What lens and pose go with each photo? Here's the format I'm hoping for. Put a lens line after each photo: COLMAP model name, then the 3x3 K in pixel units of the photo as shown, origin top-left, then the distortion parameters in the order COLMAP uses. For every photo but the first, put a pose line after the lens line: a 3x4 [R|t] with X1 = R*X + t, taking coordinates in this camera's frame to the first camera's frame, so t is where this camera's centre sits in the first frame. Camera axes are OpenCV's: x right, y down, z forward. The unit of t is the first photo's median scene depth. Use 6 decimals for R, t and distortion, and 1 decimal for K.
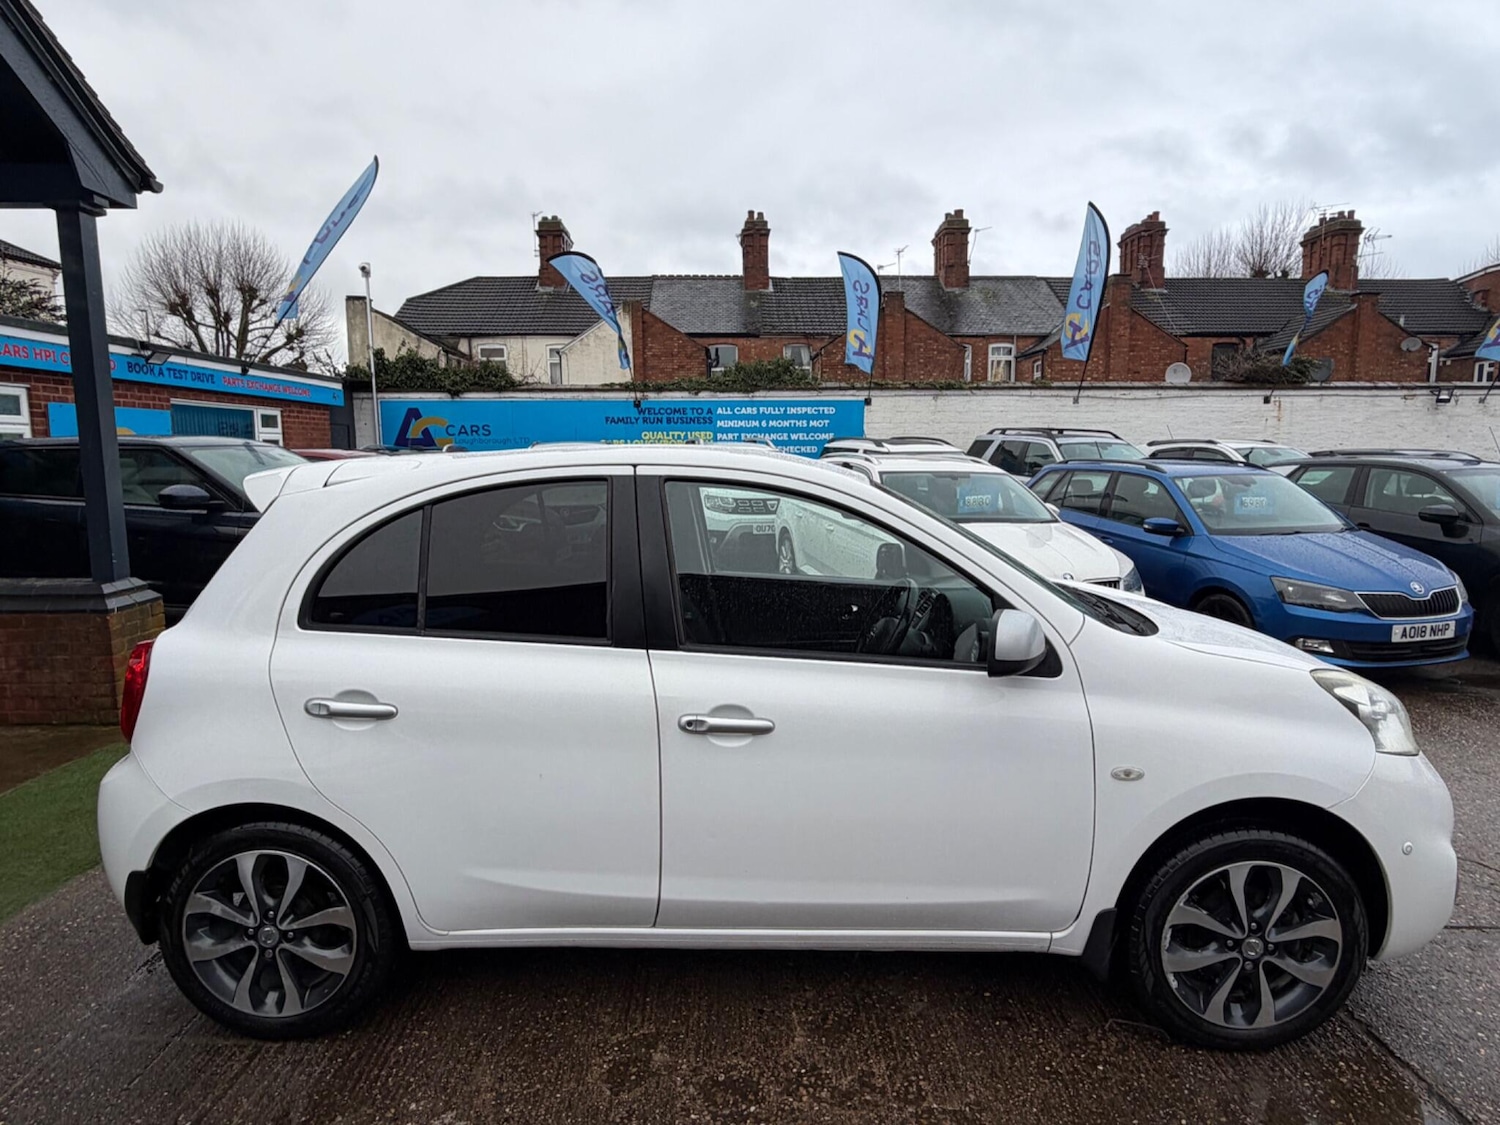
lens RADIAL K [[858.4, 0, 750.0], [0, 858.4, 562.5], [0, 0, 1]] dist [-0.001345, -0.002431]
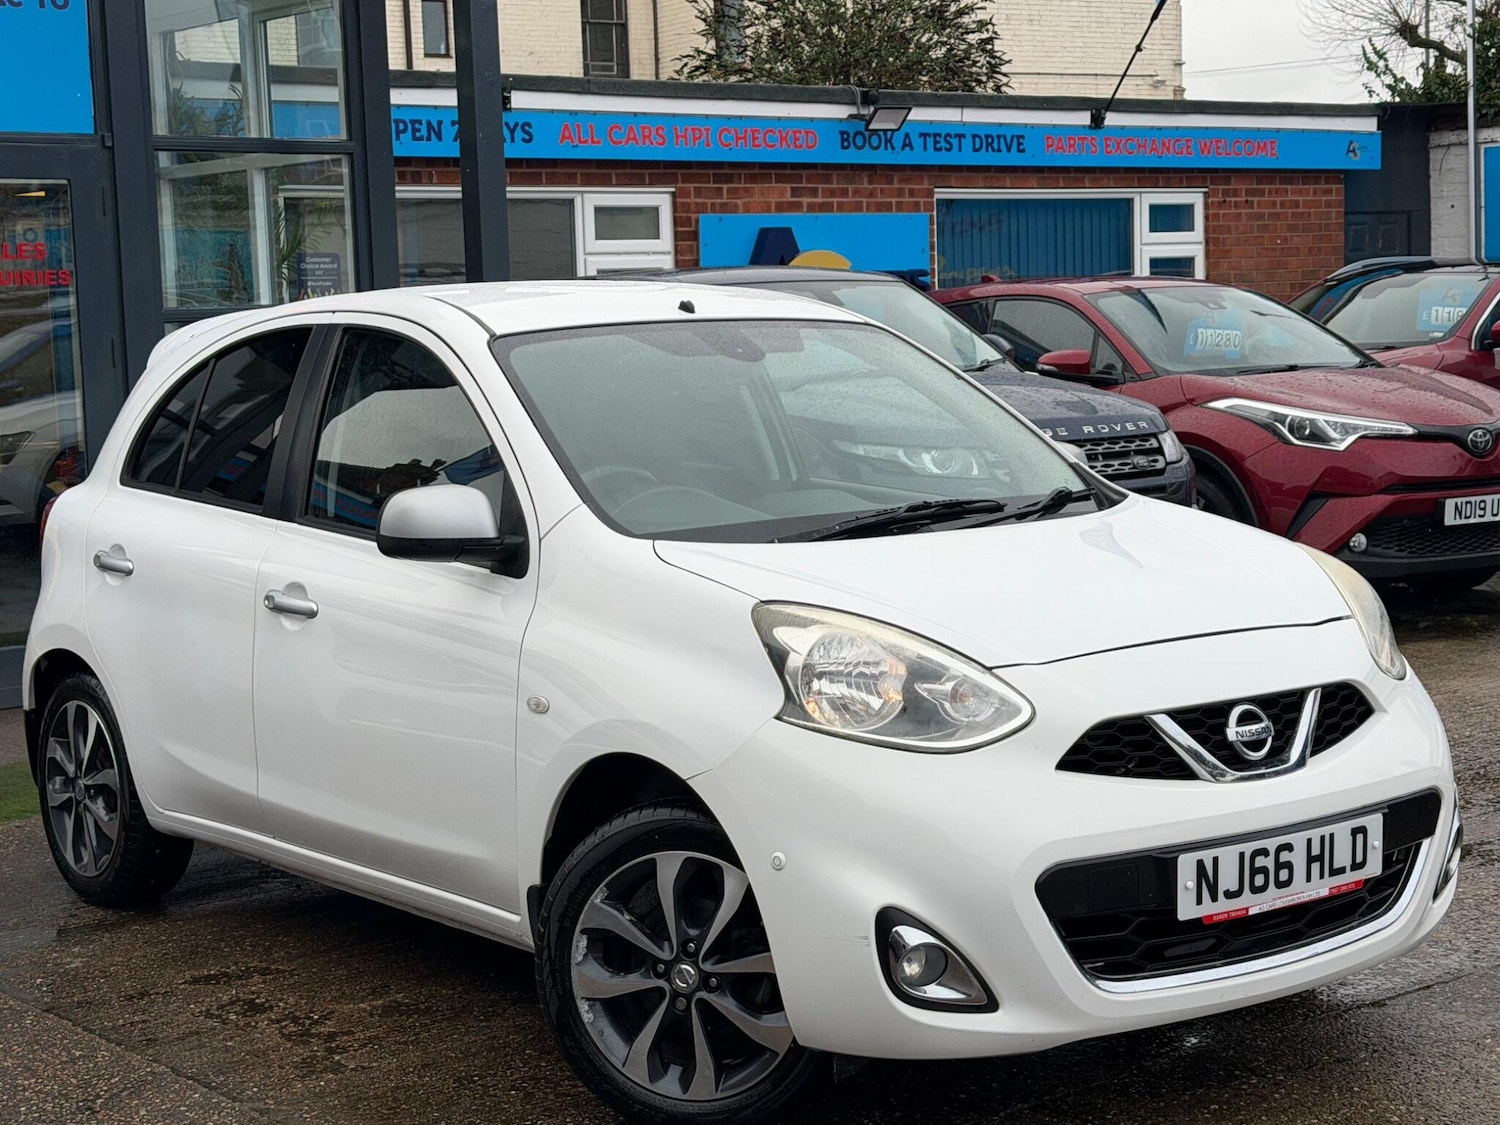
lens RADIAL K [[2548.4, 0, 742.3], [0, 2548.4, 560.9], [0, 0, 1]] dist [0.070595, -0.195734]
pose [[0.618344, 0.057211, -0.783823, 0.567555], [-0.067016, 0.997553, 0.019944, 0.014925], [0.783045, 0.040197, 0.620664, -0.065802]]
